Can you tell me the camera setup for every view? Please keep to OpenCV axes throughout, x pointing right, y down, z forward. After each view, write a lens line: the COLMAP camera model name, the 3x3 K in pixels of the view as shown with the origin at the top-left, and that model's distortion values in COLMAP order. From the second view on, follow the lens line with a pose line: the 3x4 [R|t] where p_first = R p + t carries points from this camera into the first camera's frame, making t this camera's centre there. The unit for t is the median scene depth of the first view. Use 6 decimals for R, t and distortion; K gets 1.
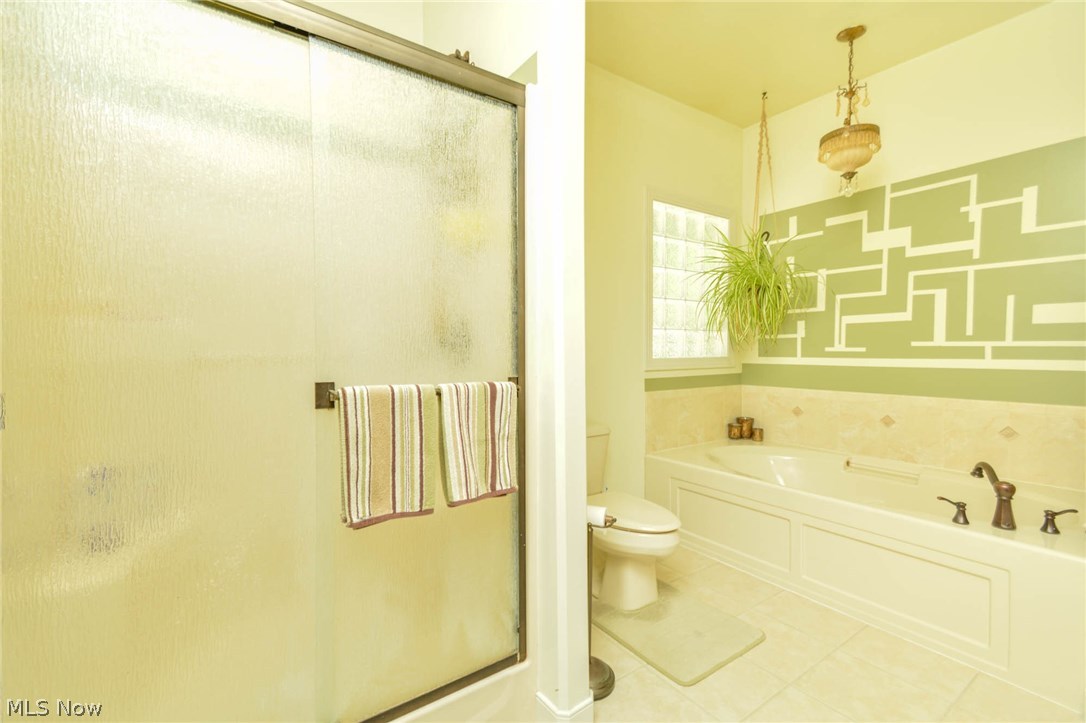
lens RADIAL K [[484.3, 0, 528.4], [0, 484.3, 352.3], [0, 0, 1]] dist [0.048675, -0.019756]
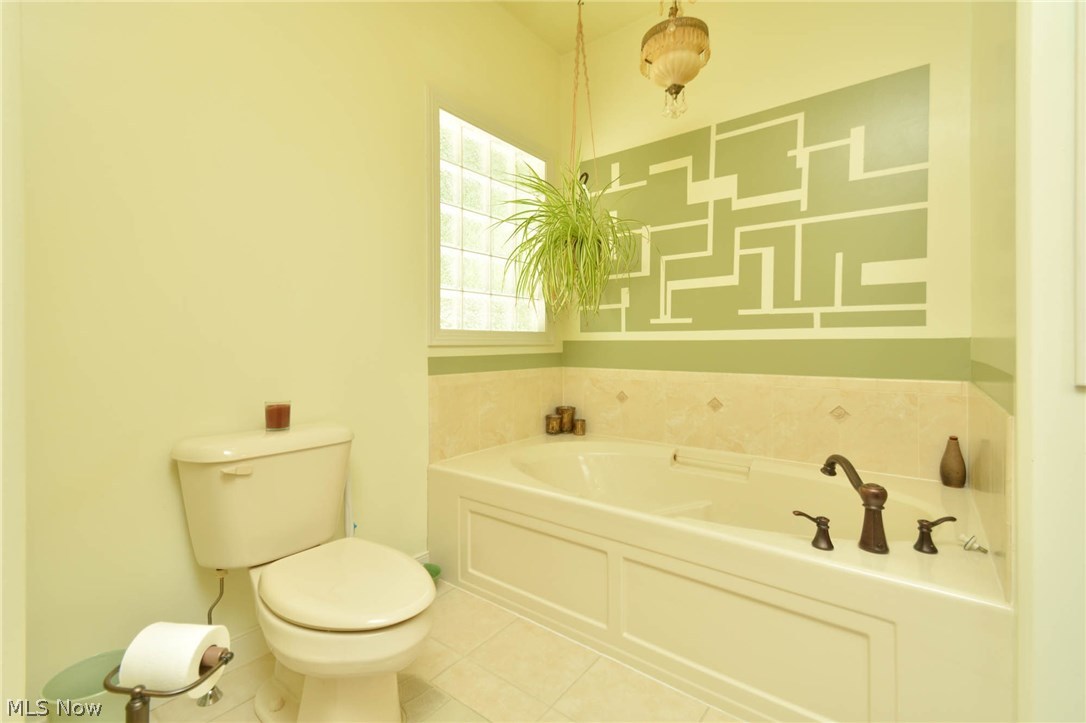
lens RADIAL K [[485.7, 0, 518.1], [0, 485.7, 335.7], [0, 0, 1]] dist [0.037319, 0.000038]
pose [[0.961900, 0.004062, 0.273373, 0.174411], [0.002233, 0.999740, -0.022714, 0.040124], [-0.273394, 0.022459, 0.961640, 0.287448]]
